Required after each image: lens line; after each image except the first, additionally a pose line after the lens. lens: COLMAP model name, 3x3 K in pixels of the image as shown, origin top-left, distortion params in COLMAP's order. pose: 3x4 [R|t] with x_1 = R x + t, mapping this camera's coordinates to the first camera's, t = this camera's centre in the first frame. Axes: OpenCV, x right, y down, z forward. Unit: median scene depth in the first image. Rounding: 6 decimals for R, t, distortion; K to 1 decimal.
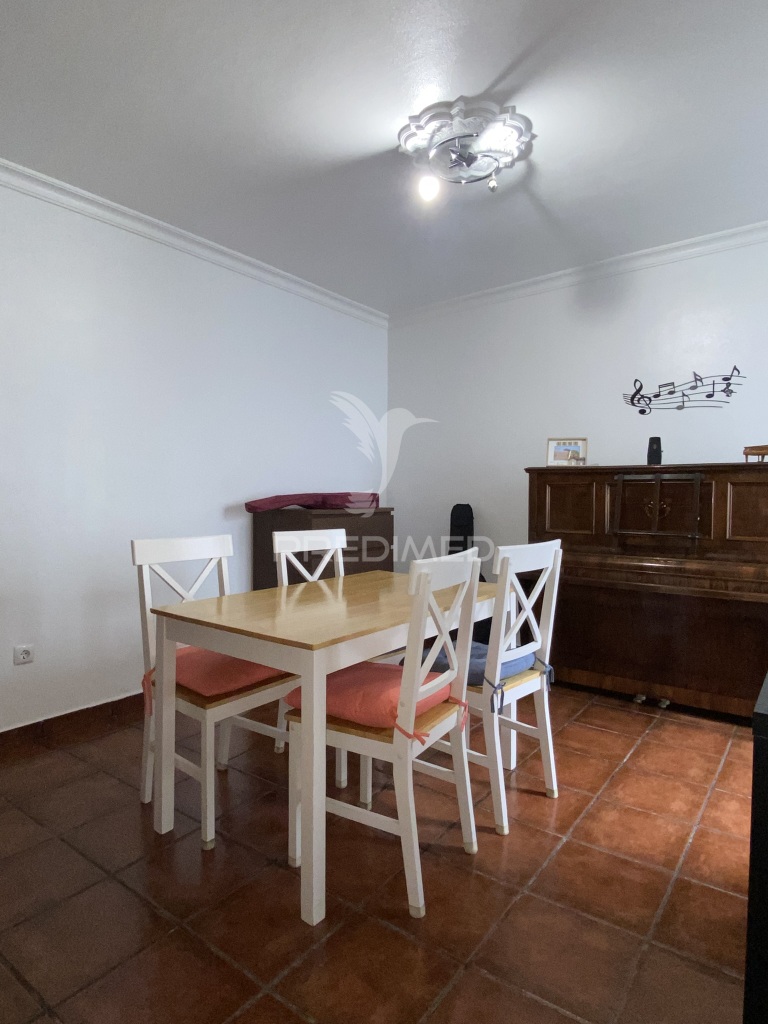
lens RADIAL K [[604.4, 0, 378.4], [0, 604.4, 504.7], [0, 0, 1]] dist [0.006271, -0.001401]
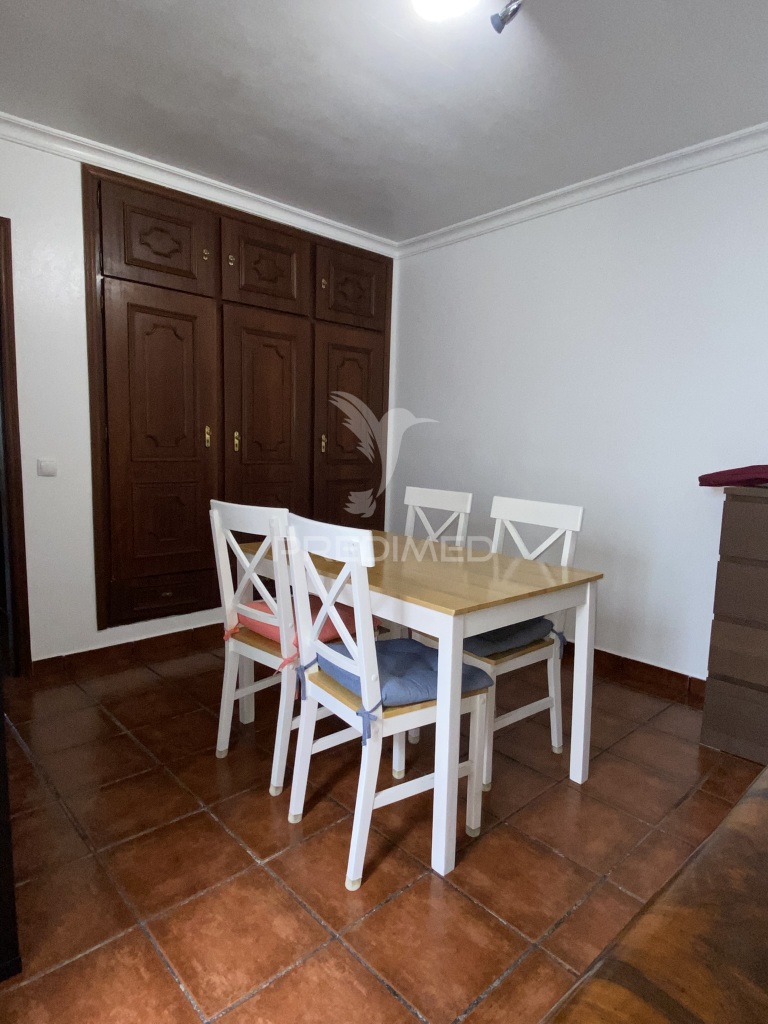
lens RADIAL K [[604.4, 0, 381.0], [0, 604.4, 523.1], [0, 0, 1]] dist [0.006271, -0.001401]
pose [[-0.183752, 0.113012, -0.976454, 1.094792], [-0.045870, 0.991301, 0.123363, -0.029897], [0.981902, 0.067458, -0.176970, 1.340179]]
